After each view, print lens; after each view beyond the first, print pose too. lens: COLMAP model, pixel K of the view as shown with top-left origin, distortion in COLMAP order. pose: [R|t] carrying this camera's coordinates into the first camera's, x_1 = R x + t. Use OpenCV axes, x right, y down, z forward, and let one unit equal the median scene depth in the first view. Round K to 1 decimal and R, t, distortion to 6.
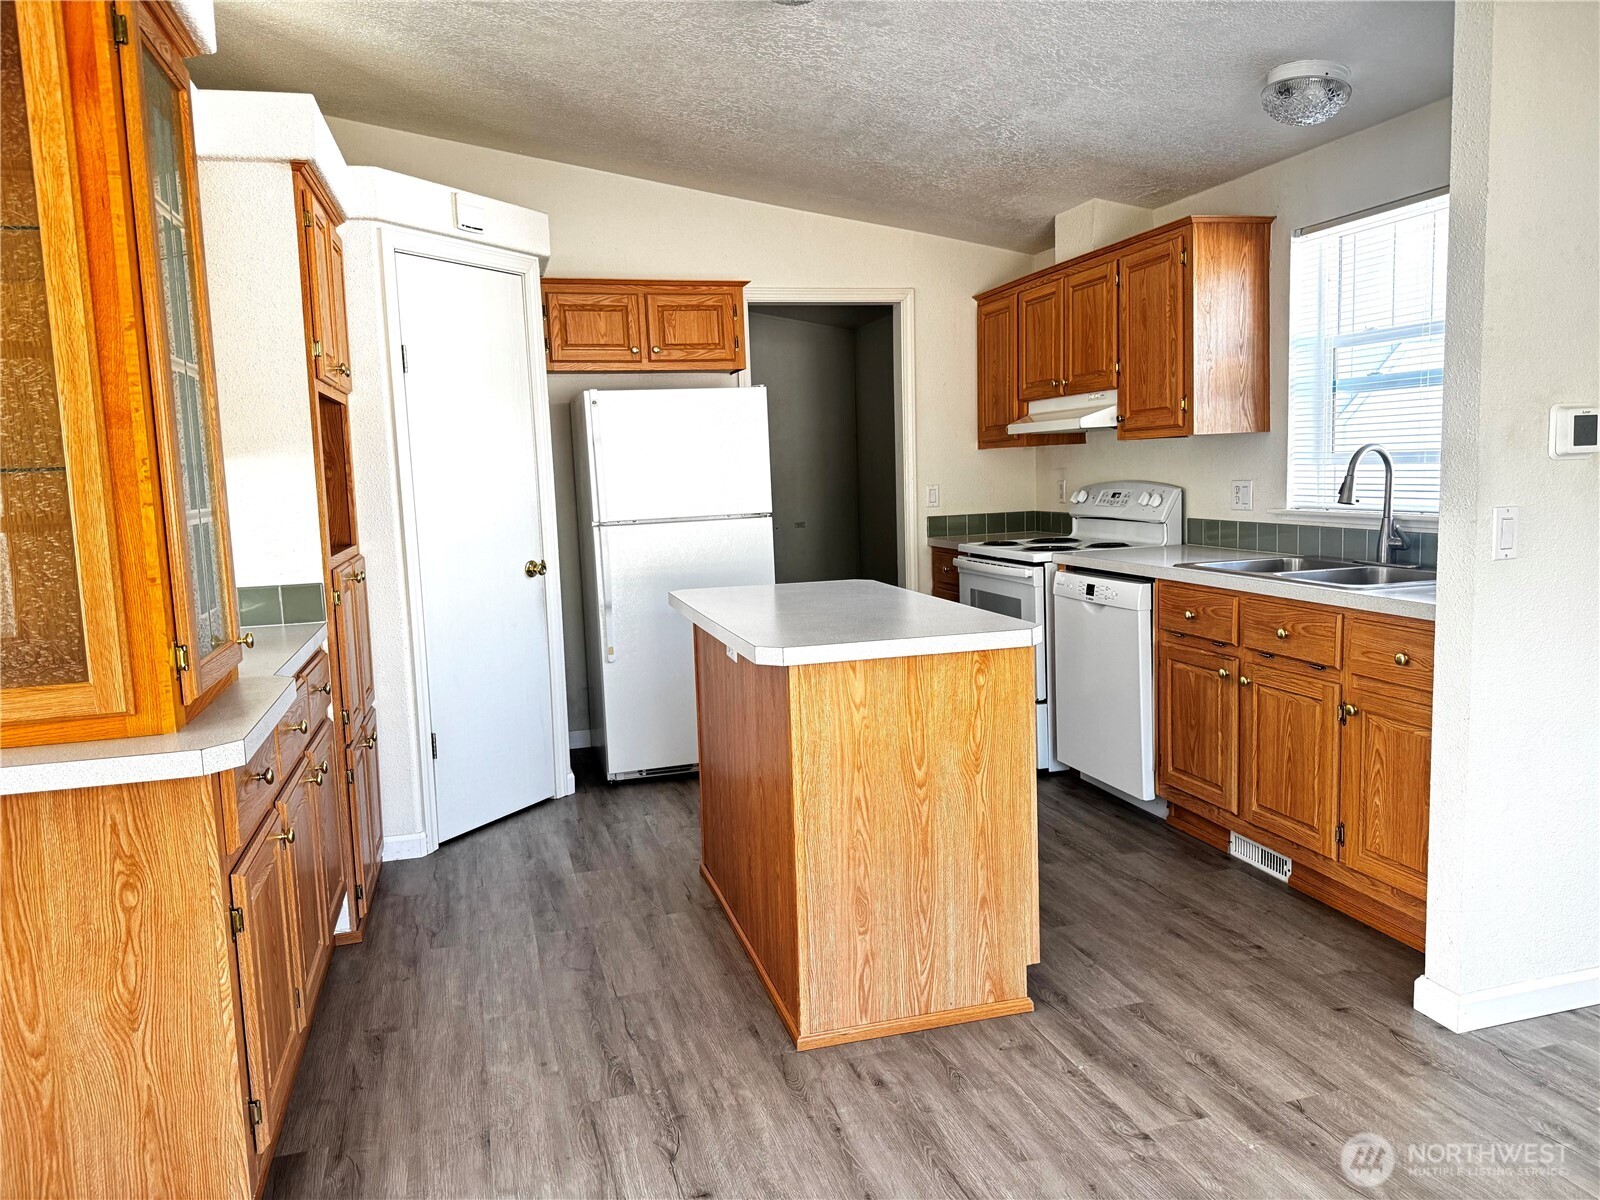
lens RADIAL K [[1137.0, 0, 786.4], [0, 1137.0, 592.8], [0, 0, 1]] dist [0.069509, -0.082296]
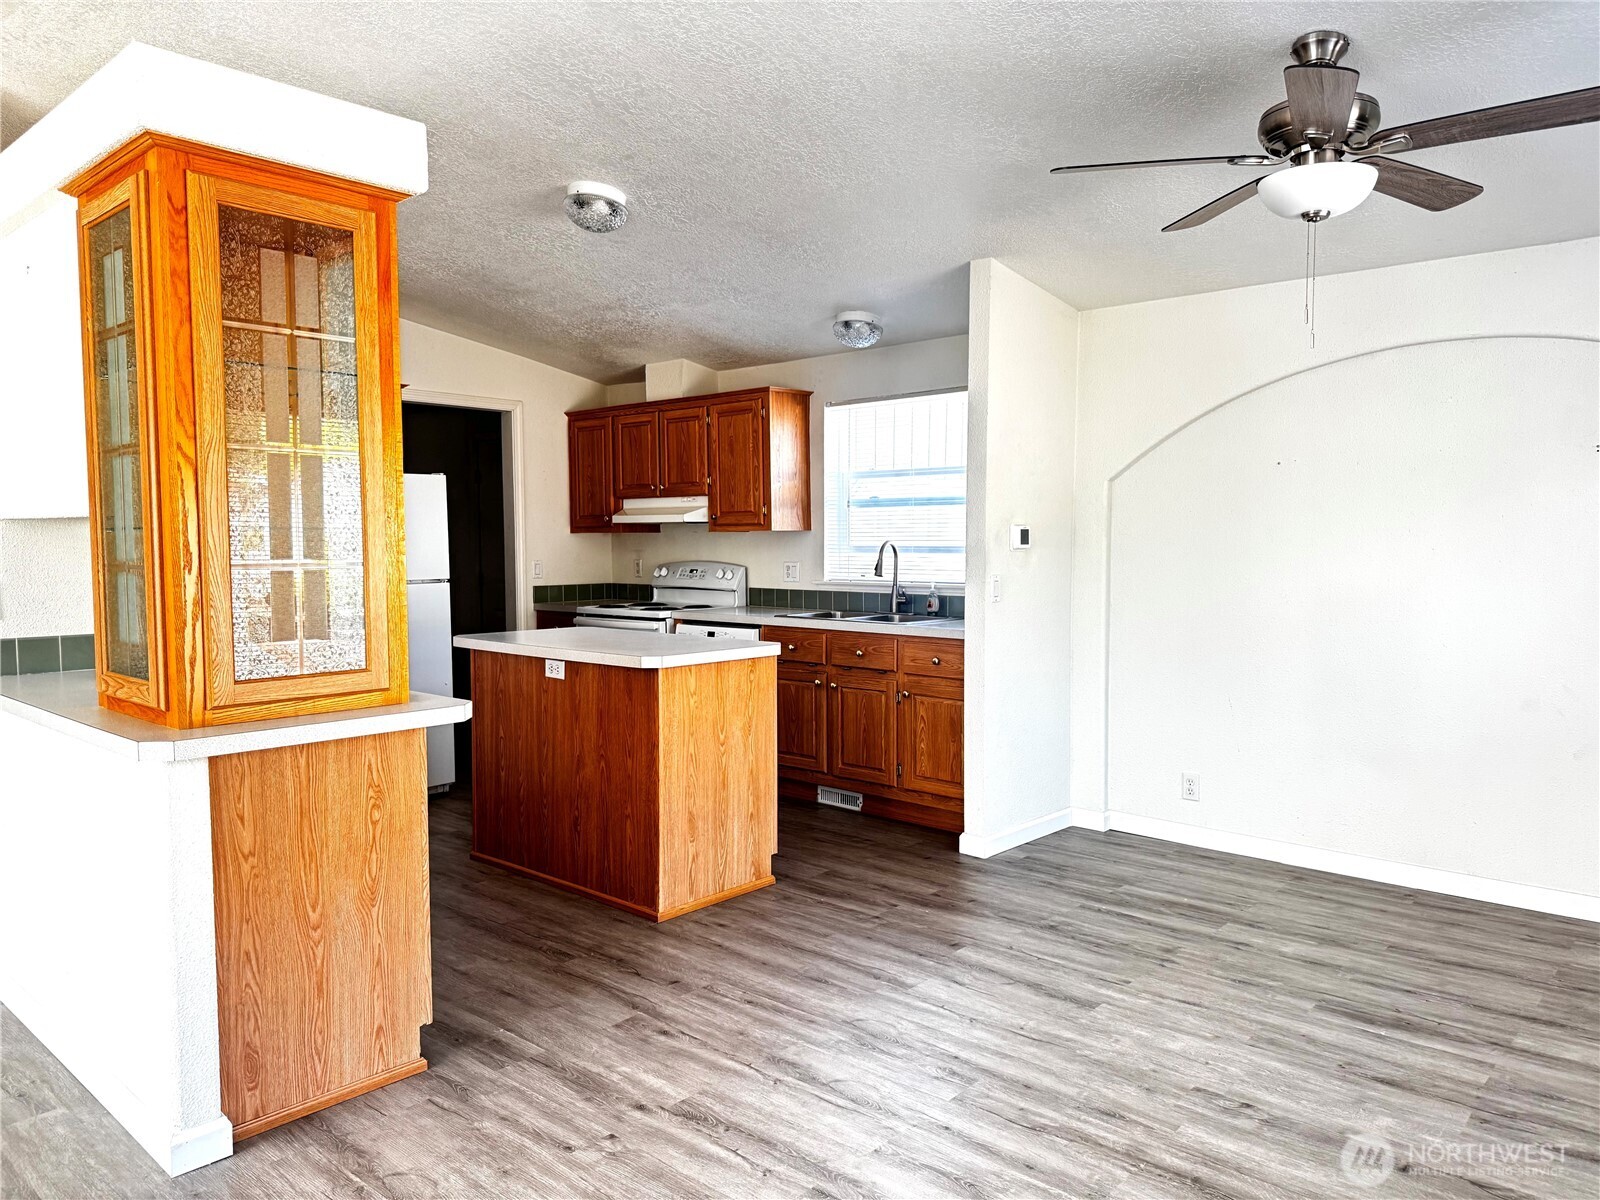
lens RADIAL K [[1124.0, 0, 796.9], [0, 1124.0, 602.4], [0, 0, 1]] dist [0.089663, -0.145253]
pose [[0.845874, 0.002590, 0.533377, -0.545382], [0.033012, 0.997817, -0.057197, 0.056053], [-0.532361, 0.065989, 0.843942, -0.340344]]
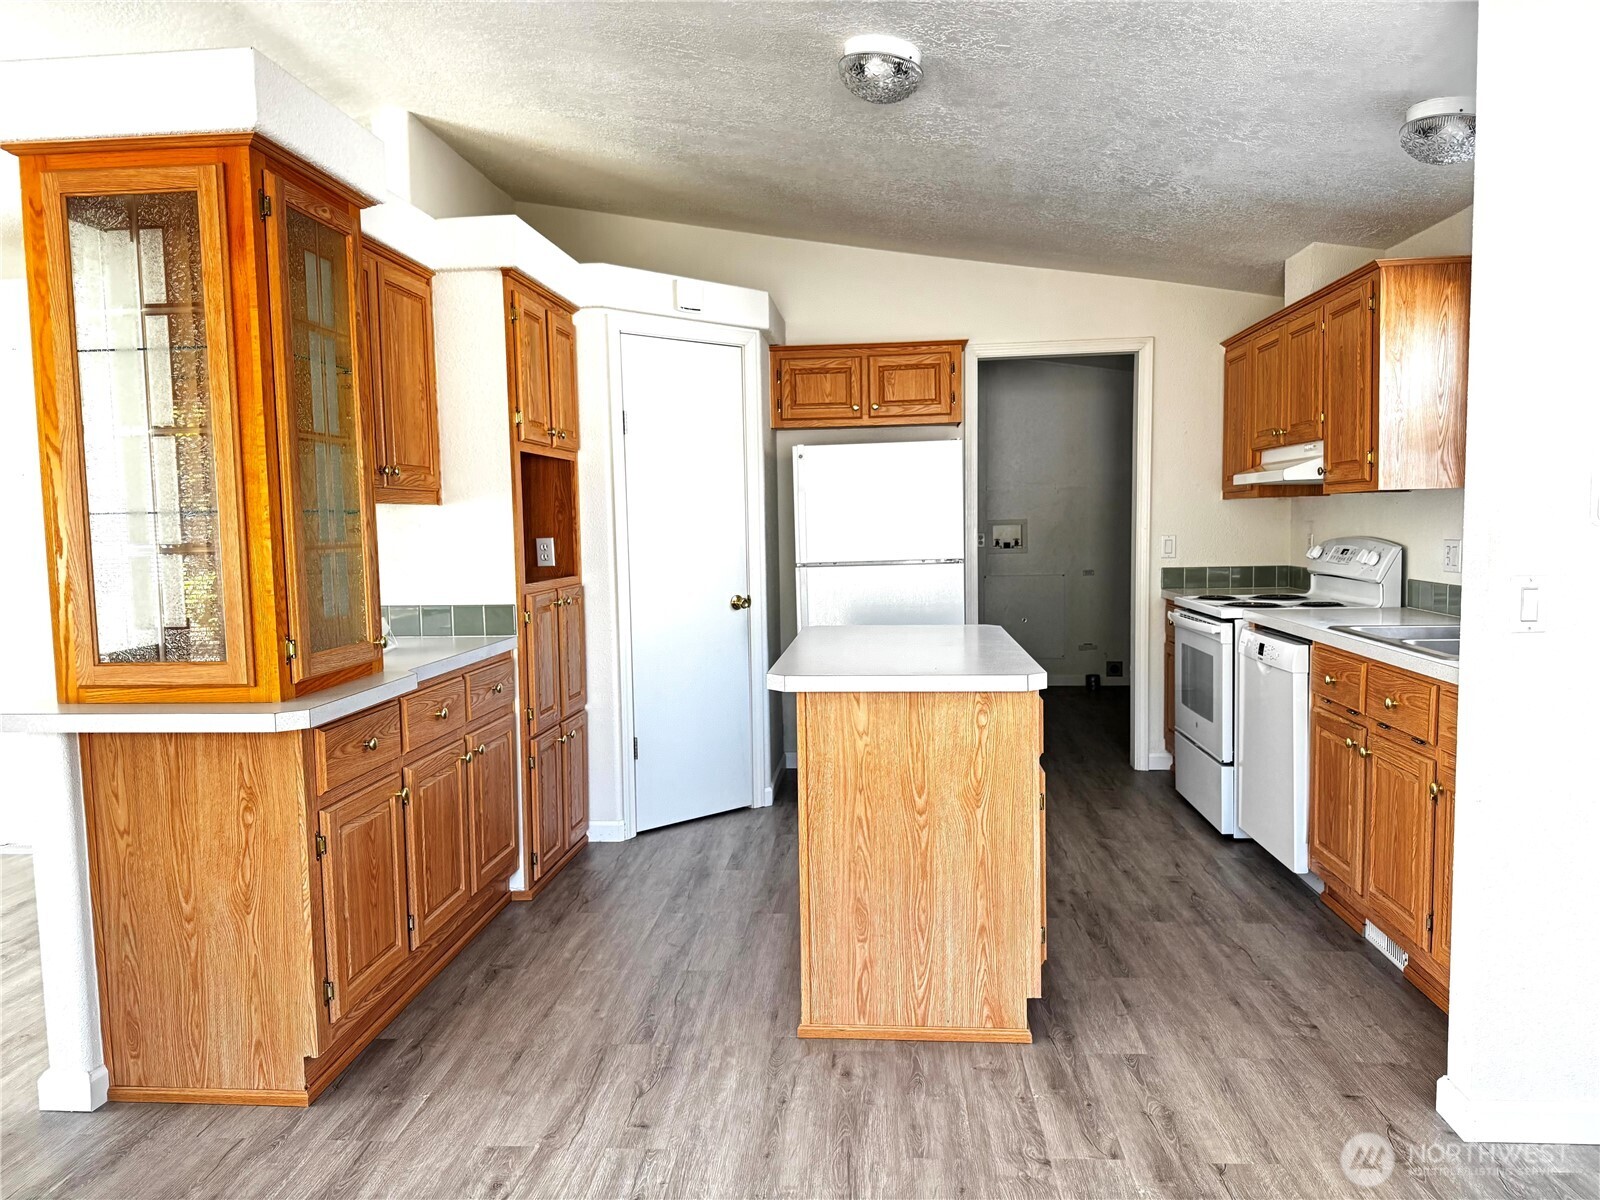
lens RADIAL K [[1129.9, 0, 795.2], [0, 1129.9, 608.9], [0, 0, 1]] dist [0.078500, -0.110471]
pose [[0.938109, 0.046015, -0.343270, 0.316928], [-0.053717, 0.998472, -0.012956, -0.003911], [0.342150, 0.030594, 0.939147, -0.053175]]
